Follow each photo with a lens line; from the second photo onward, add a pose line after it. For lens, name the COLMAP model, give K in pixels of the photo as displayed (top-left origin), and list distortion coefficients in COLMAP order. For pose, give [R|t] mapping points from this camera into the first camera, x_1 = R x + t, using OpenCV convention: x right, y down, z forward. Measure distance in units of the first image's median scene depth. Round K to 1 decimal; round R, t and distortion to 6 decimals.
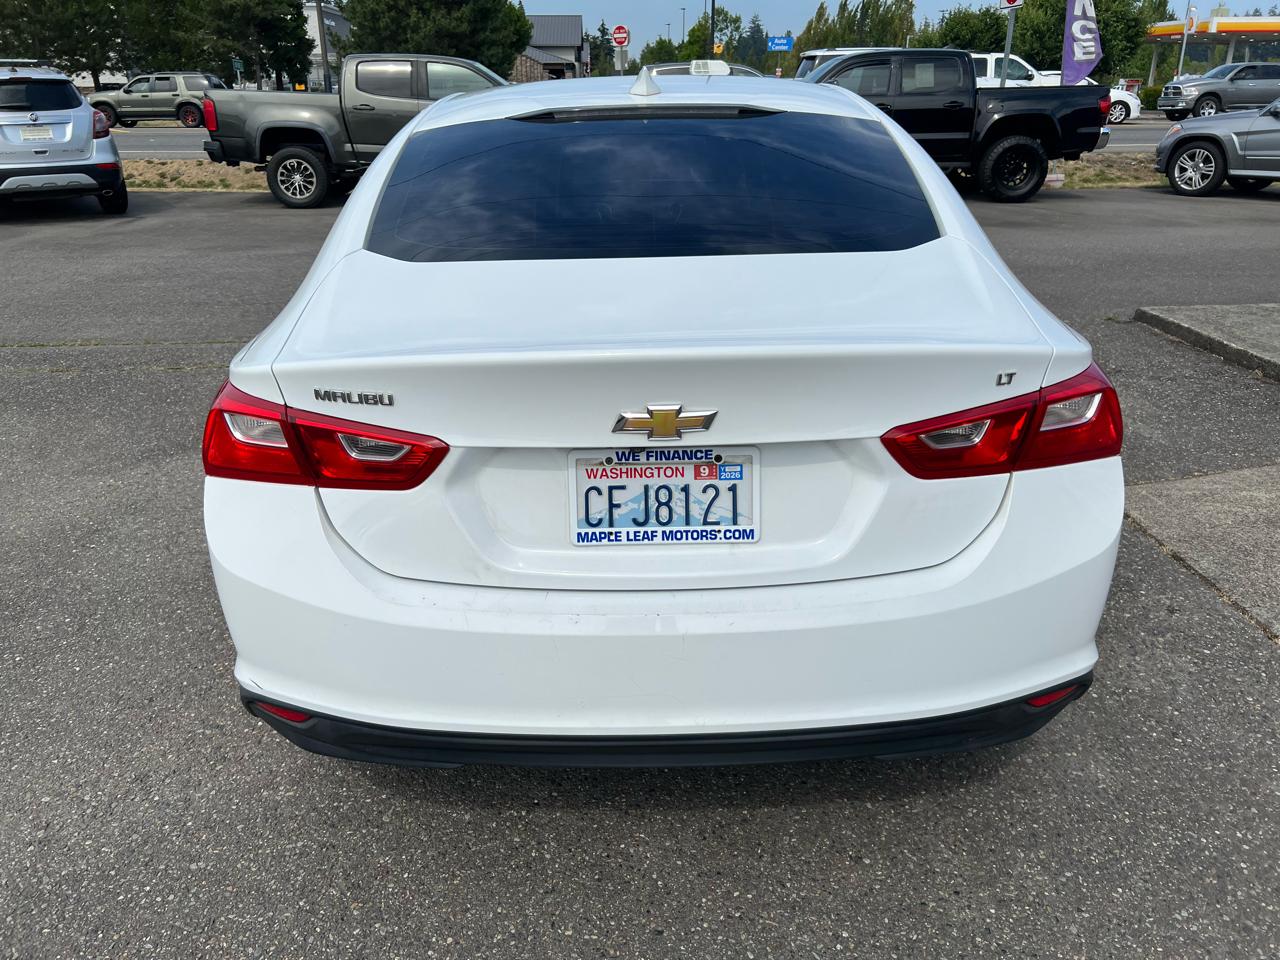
lens RADIAL K [[970.9, 0, 637.7], [0, 970.9, 477.3], [0, 0, 1]] dist [0.051837, -0.058775]
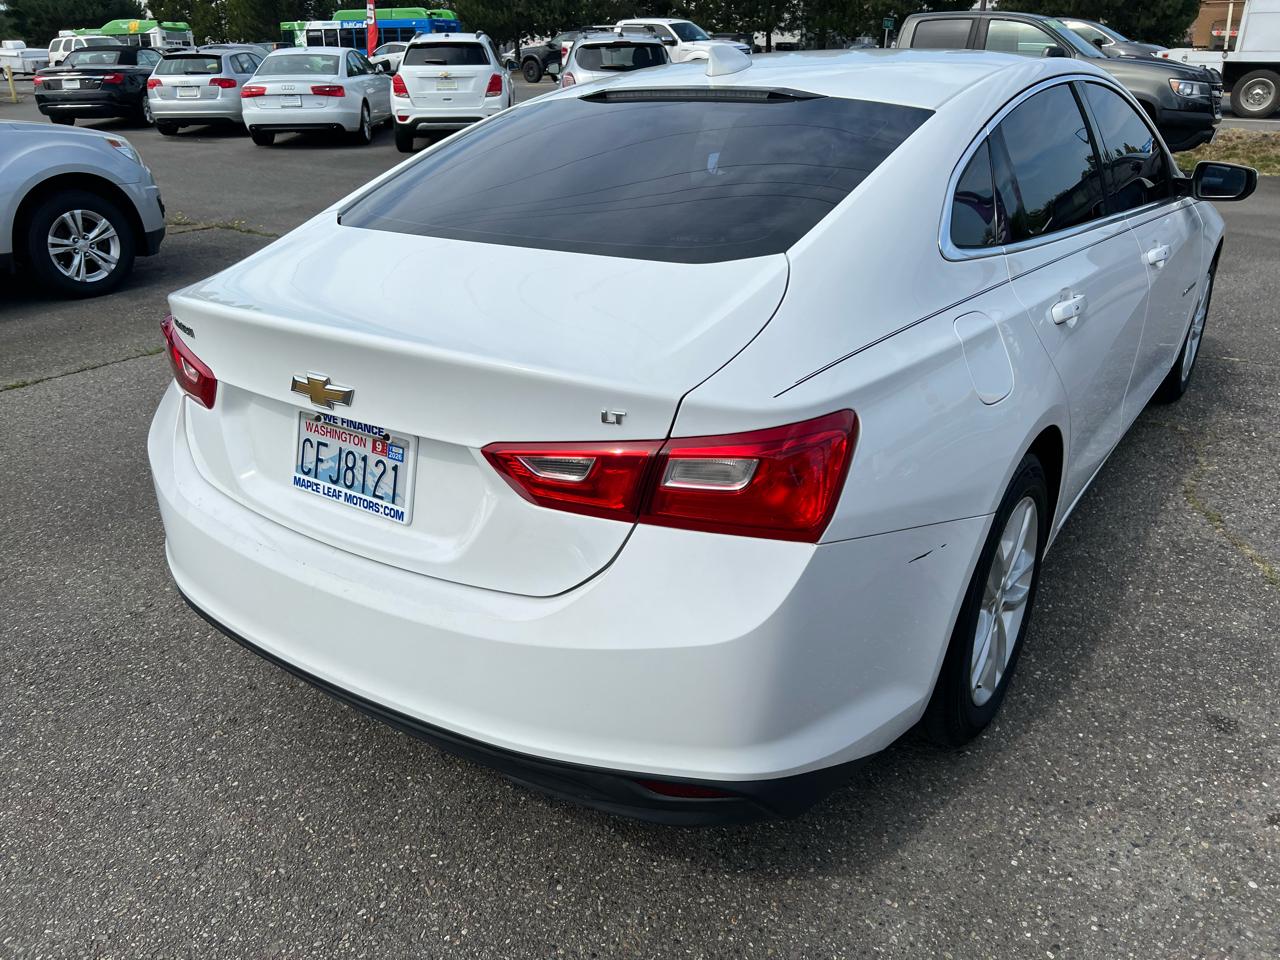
lens RADIAL K [[970.9, 0, 637.7], [0, 970.9, 477.3], [0, 0, 1]] dist [0.051837, -0.058775]
pose [[0.815856, 0.229770, -0.530646, 0.858357], [-0.209620, 0.972766, 0.098923, -0.135959], [0.538924, 0.030527, 0.841801, 0.265064]]
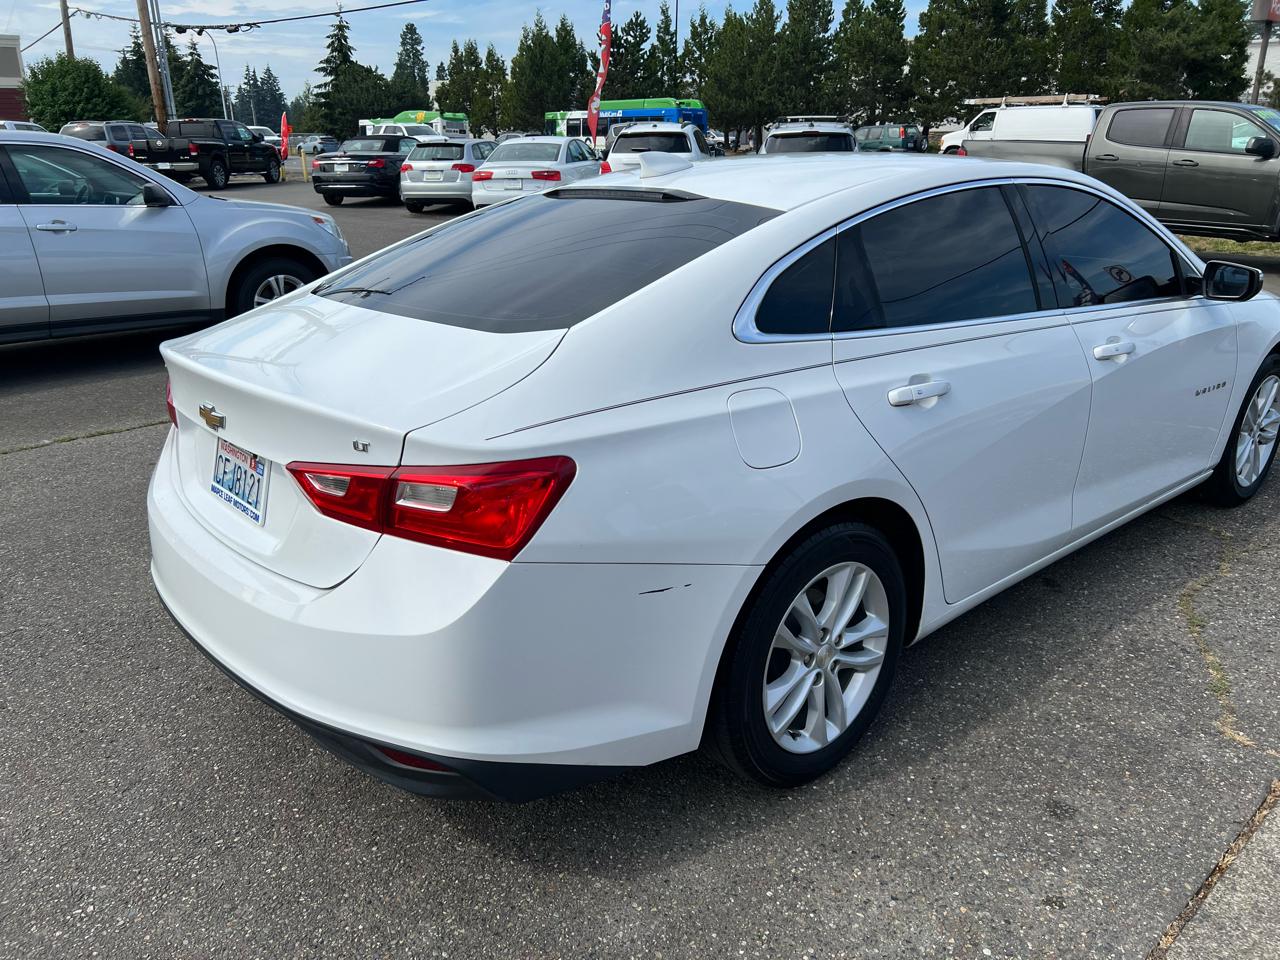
lens RADIAL K [[972.6, 0, 645.7], [0, 972.6, 479.4], [0, 0, 1]] dist [0.040396, -0.039428]
pose [[0.660310, 0.247255, -0.709123, 1.373049], [-0.272140, 0.958849, 0.080922, -0.238634], [0.699950, 0.139547, 0.700426, 0.438857]]
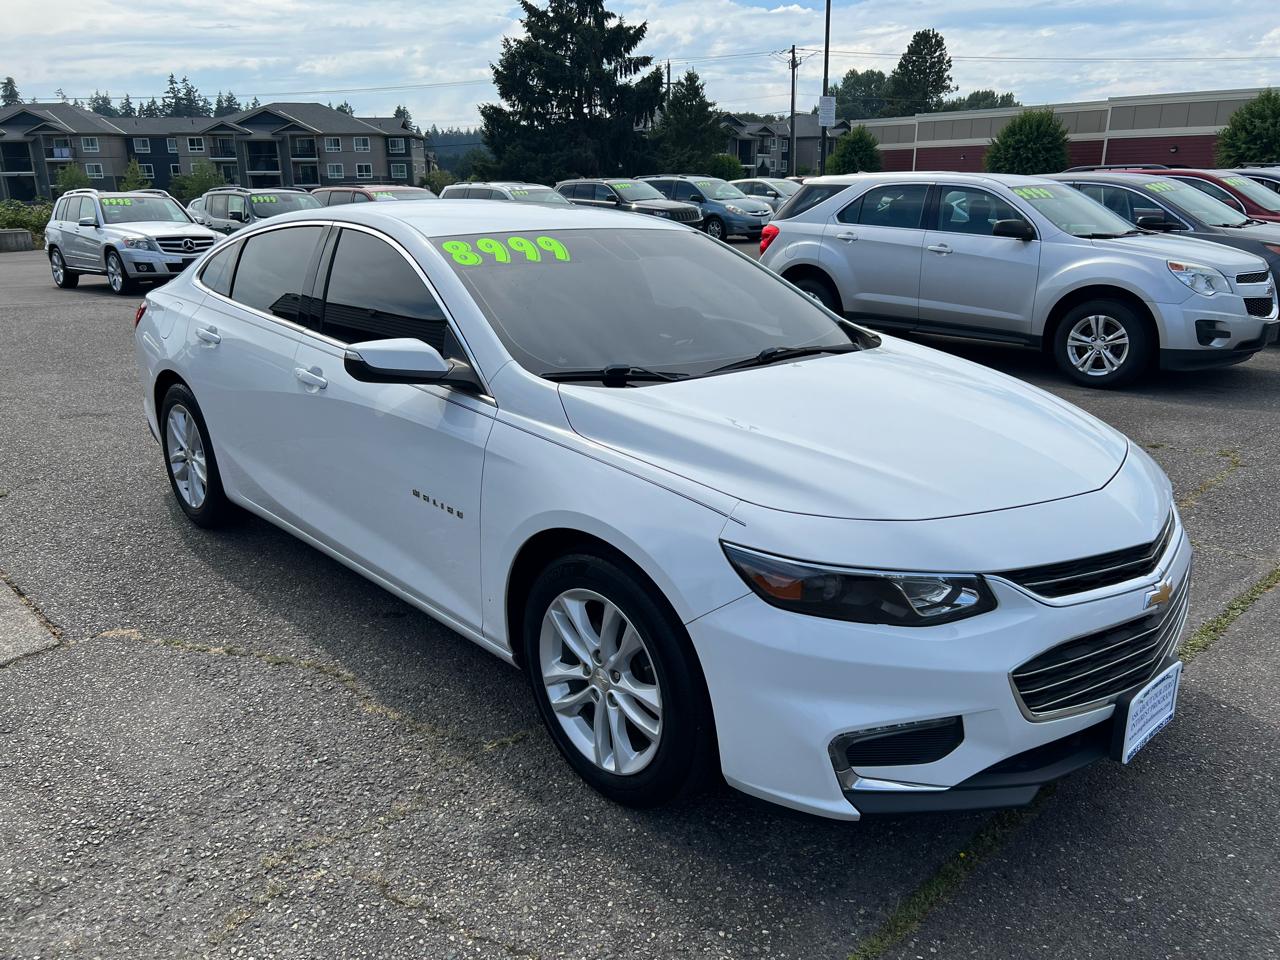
lens RADIAL K [[970.9, 0, 637.7], [0, 970.9, 477.3], [0, 0, 1]] dist [0.051837, -0.058775]
pose [[-0.737612, 0.201231, -0.644542, 1.443963], [-0.240028, 0.814069, 0.528846, -1.658322], [0.631122, 0.544791, -0.552167, 4.031711]]
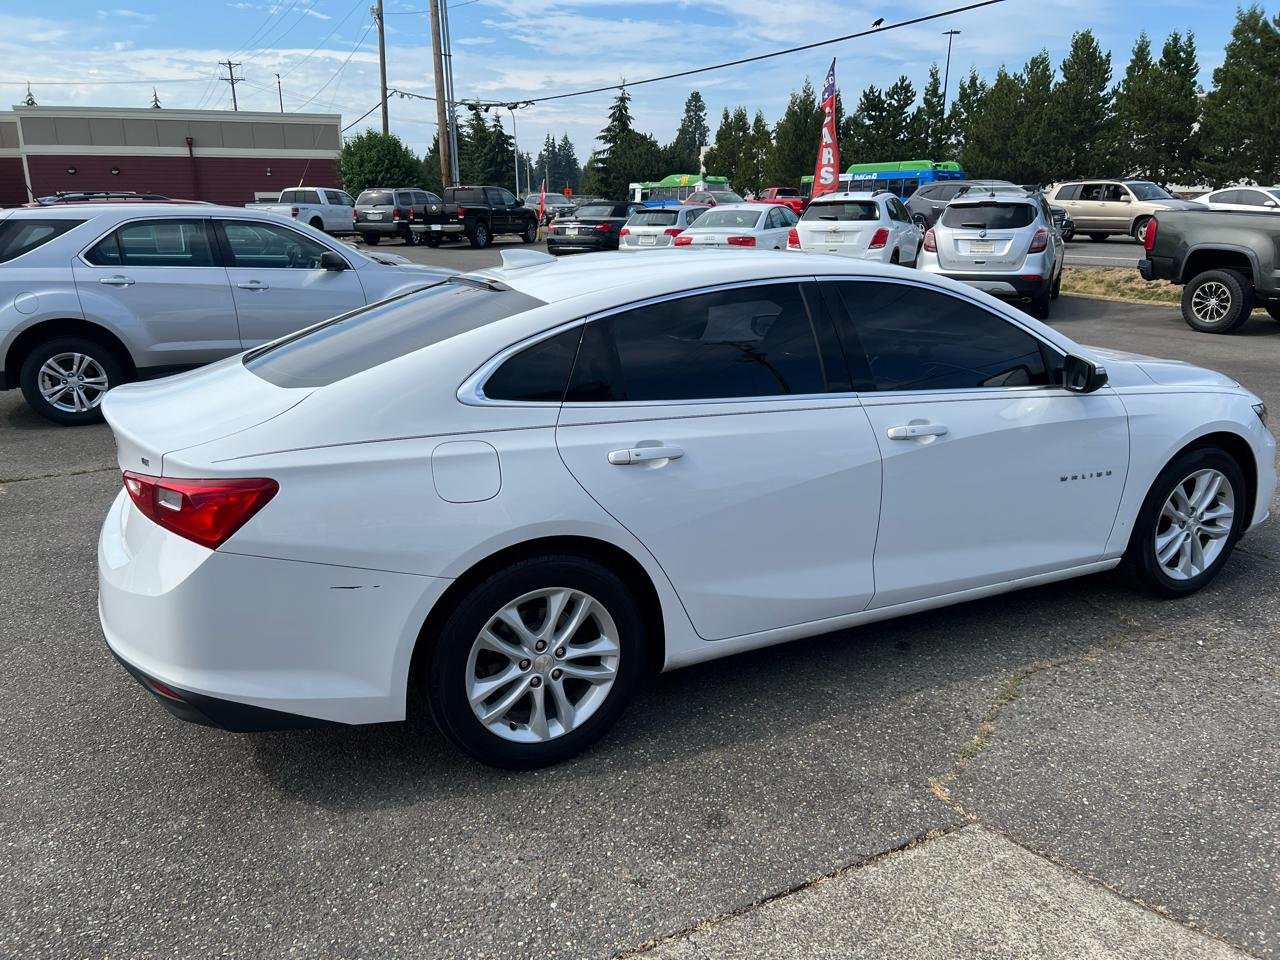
lens RADIAL K [[973.3, 0, 651.3], [0, 973.3, 479.8], [0, 0, 1]] dist [0.047956, -0.054997]
pose [[0.442968, 0.248473, -0.861418, 2.109437], [-0.325673, 0.939789, 0.103608, -0.502026], [0.835294, 0.234645, 0.497217, 0.882739]]
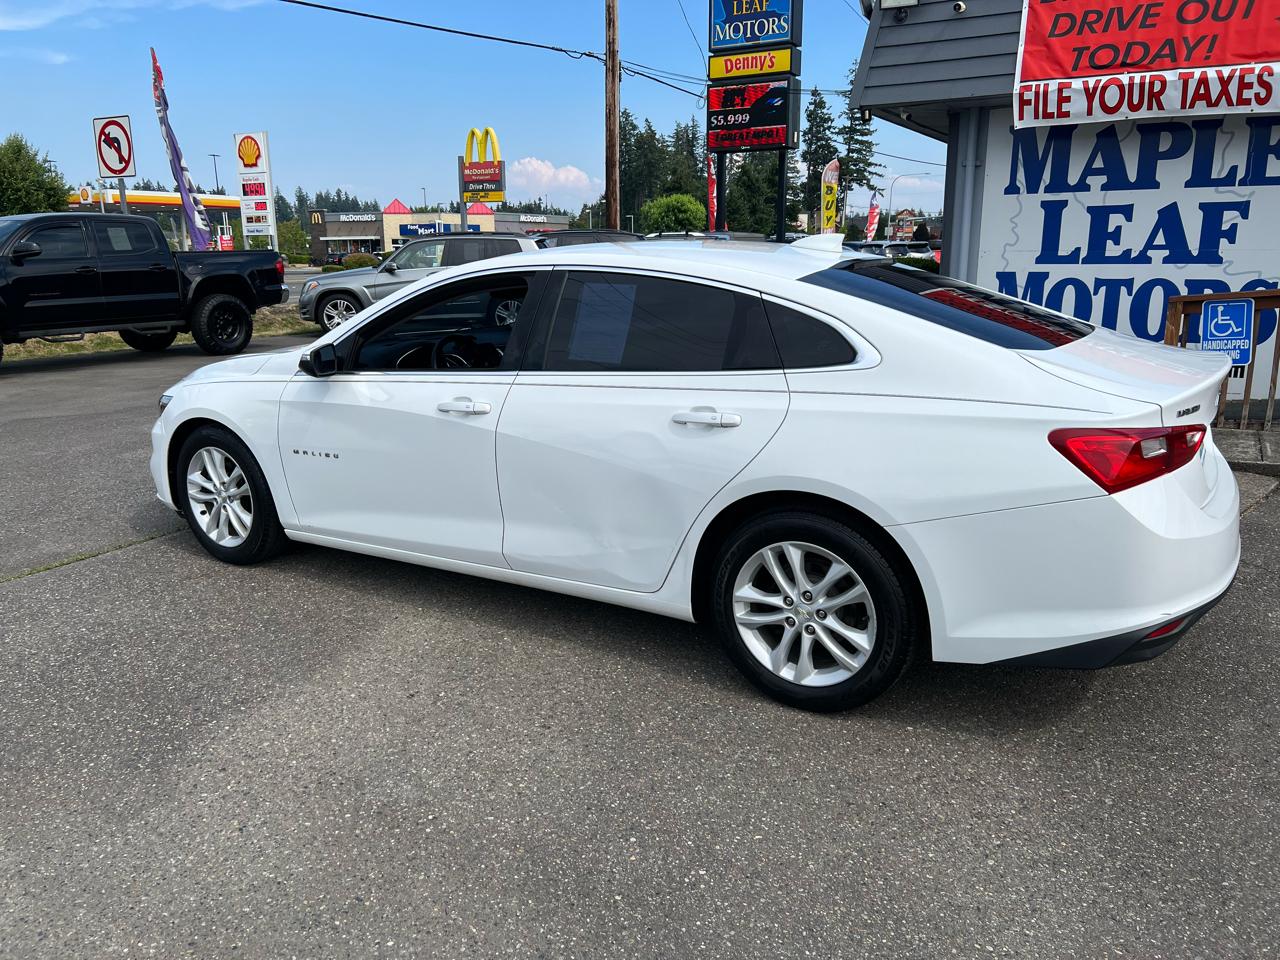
lens RADIAL K [[999.0, 0, 590.1], [0, 999.0, 478.8], [0, 0, 1]] dist [0.012589, 0.003531]
pose [[0.525400, -0.190634, 0.829225, -2.296133], [0.311976, 0.949865, 0.020699, -0.328433], [-0.791597, 0.247823, 0.558532, 0.849941]]
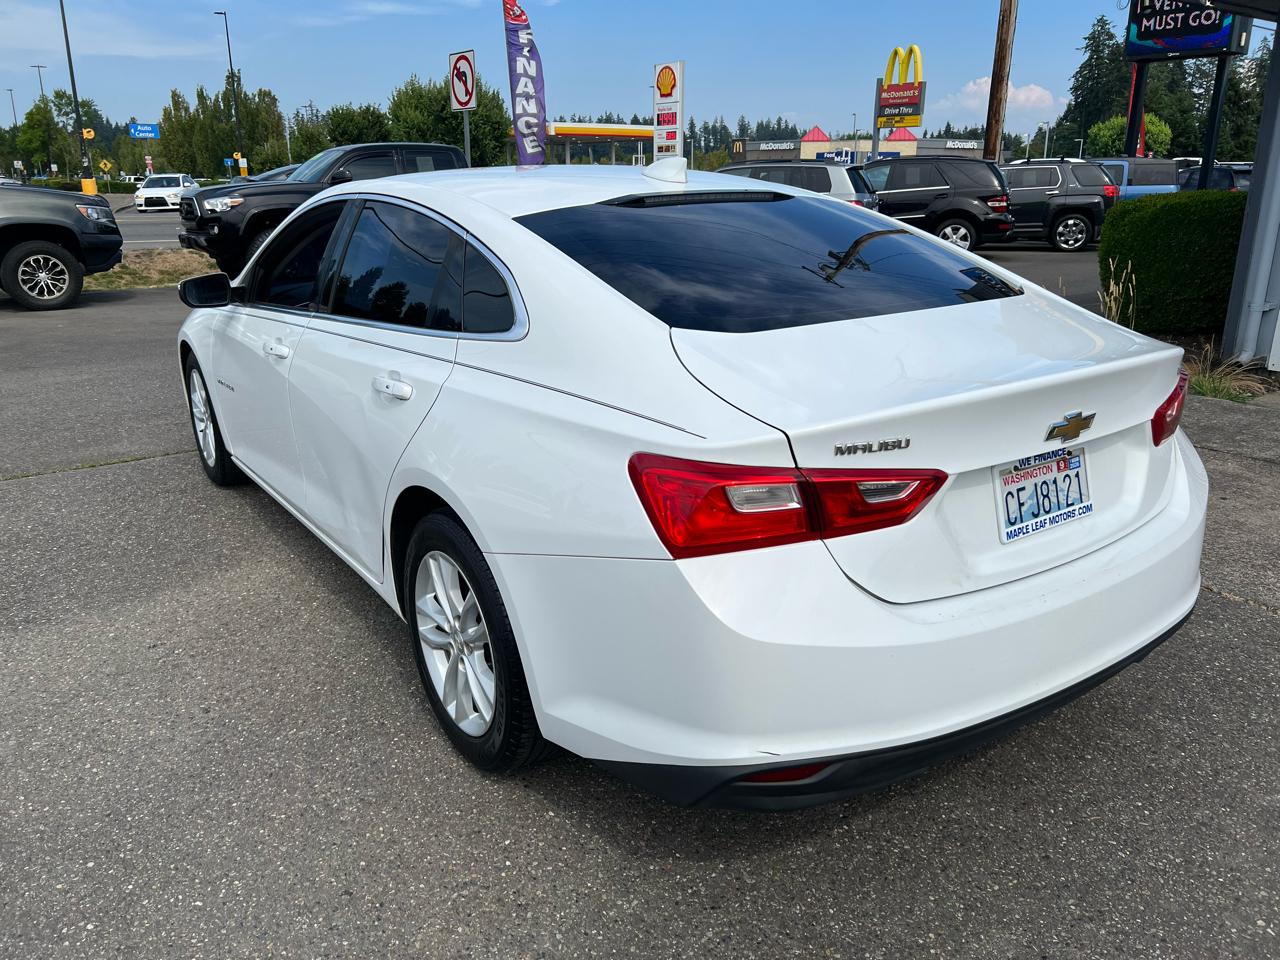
lens RADIAL K [[970.9, 0, 637.7], [0, 970.9, 477.3], [0, 0, 1]] dist [0.051837, -0.058775]
pose [[0.826351, -0.161879, 0.539387, -1.076229], [0.202120, 0.979234, -0.015768, -0.082211], [-0.525634, 0.122051, 0.841910, 0.215946]]
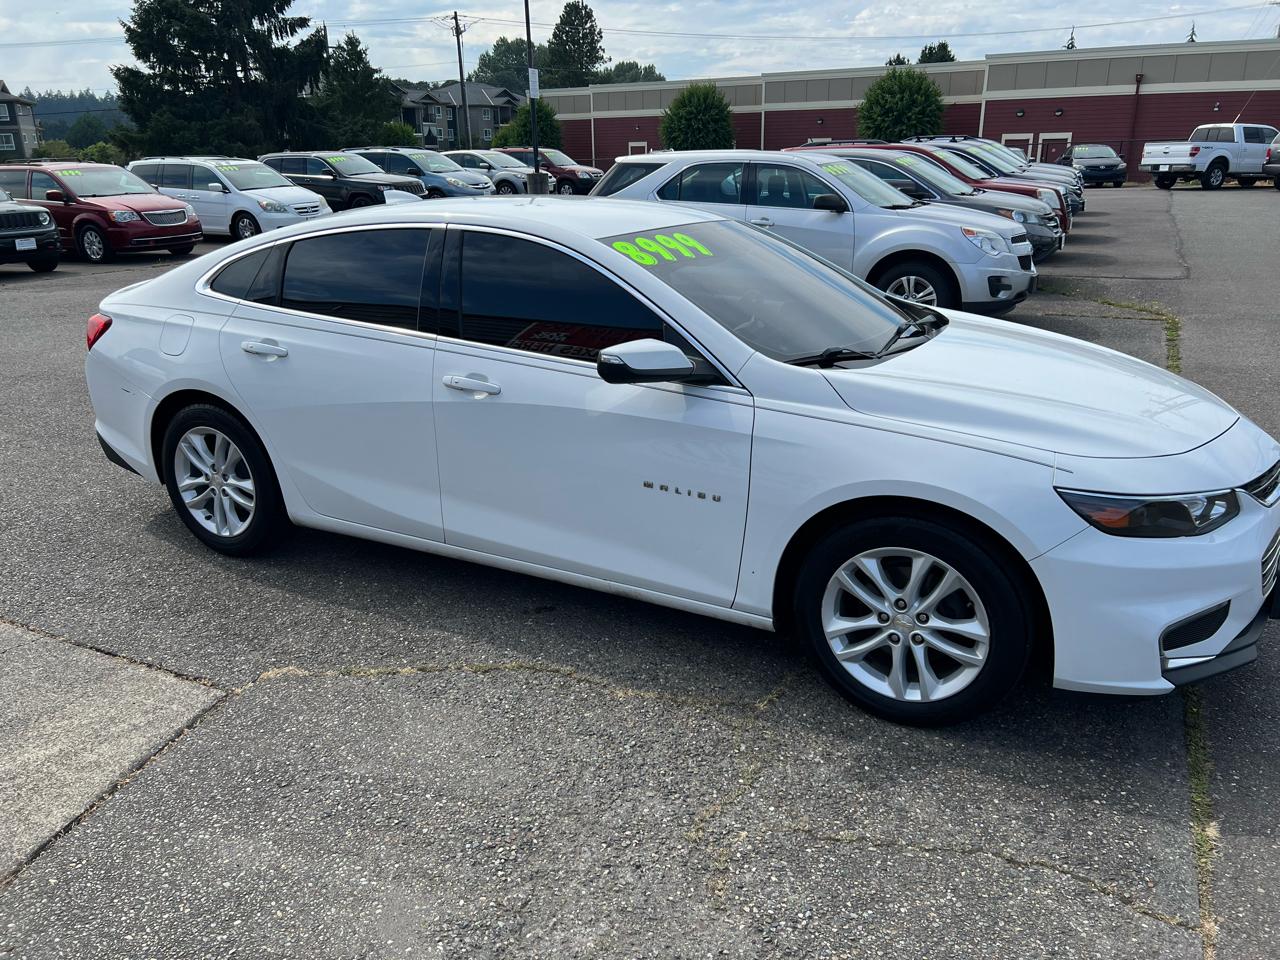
lens RADIAL K [[970.9, 0, 637.7], [0, 970.9, 477.3], [0, 0, 1]] dist [0.051837, -0.058775]
pose [[-0.476562, 0.289902, -0.829967, 2.170593], [-0.307101, 0.829698, 0.466143, -1.468439], [0.823758, 0.477030, -0.306373, 3.345682]]
